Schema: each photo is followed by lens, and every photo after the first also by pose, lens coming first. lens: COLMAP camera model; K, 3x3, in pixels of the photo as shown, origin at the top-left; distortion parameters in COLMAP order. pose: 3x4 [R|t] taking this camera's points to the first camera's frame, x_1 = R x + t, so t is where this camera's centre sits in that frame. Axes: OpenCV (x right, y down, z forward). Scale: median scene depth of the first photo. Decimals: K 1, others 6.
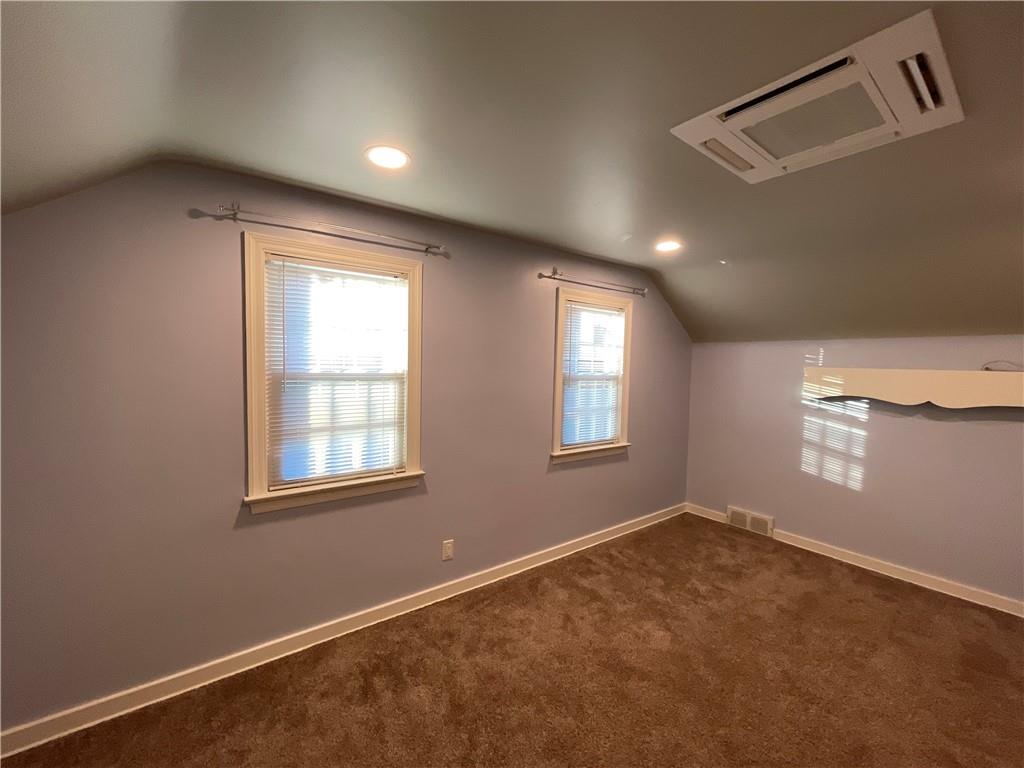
lens RADIAL K [[417.9, 0, 511.7], [0, 417.9, 381.1], [0, 0, 1]] dist [-0.004251, 0.001093]
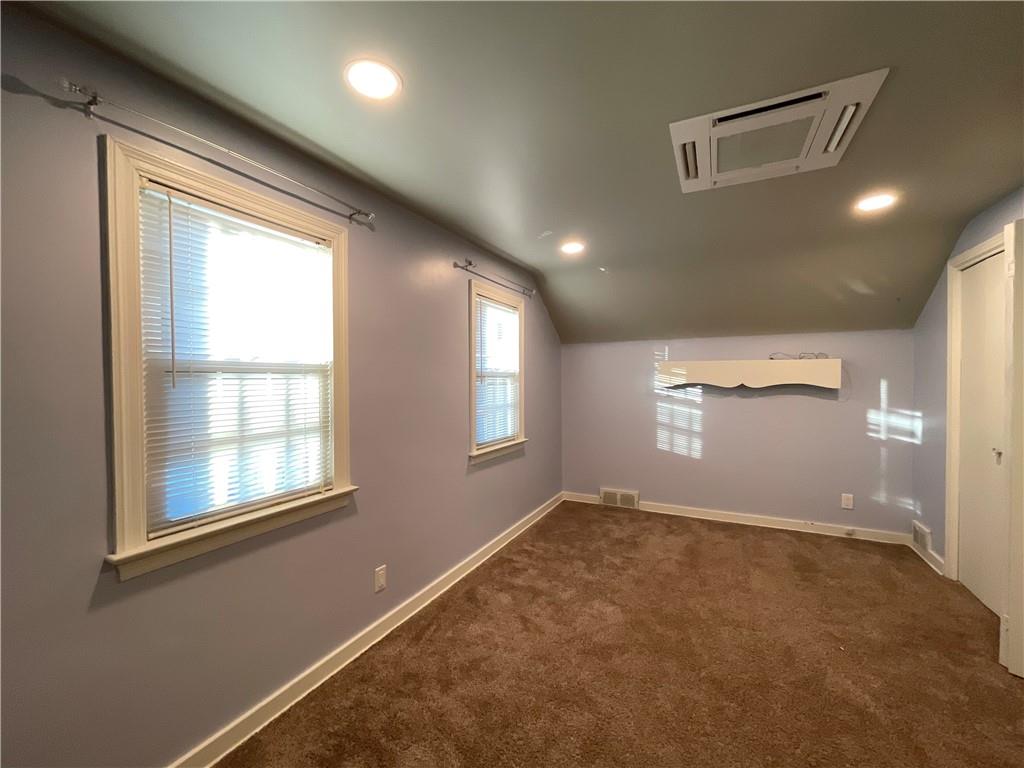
lens RADIAL K [[417.9, 0, 509.9], [0, 417.9, 381.7], [0, 0, 1]] dist [-0.004251, 0.001093]
pose [[0.898900, -0.028600, 0.437220, -0.297393], [0.043751, 0.998739, -0.024618, 0.048669], [-0.435965, 0.041258, 0.899017, 0.135956]]
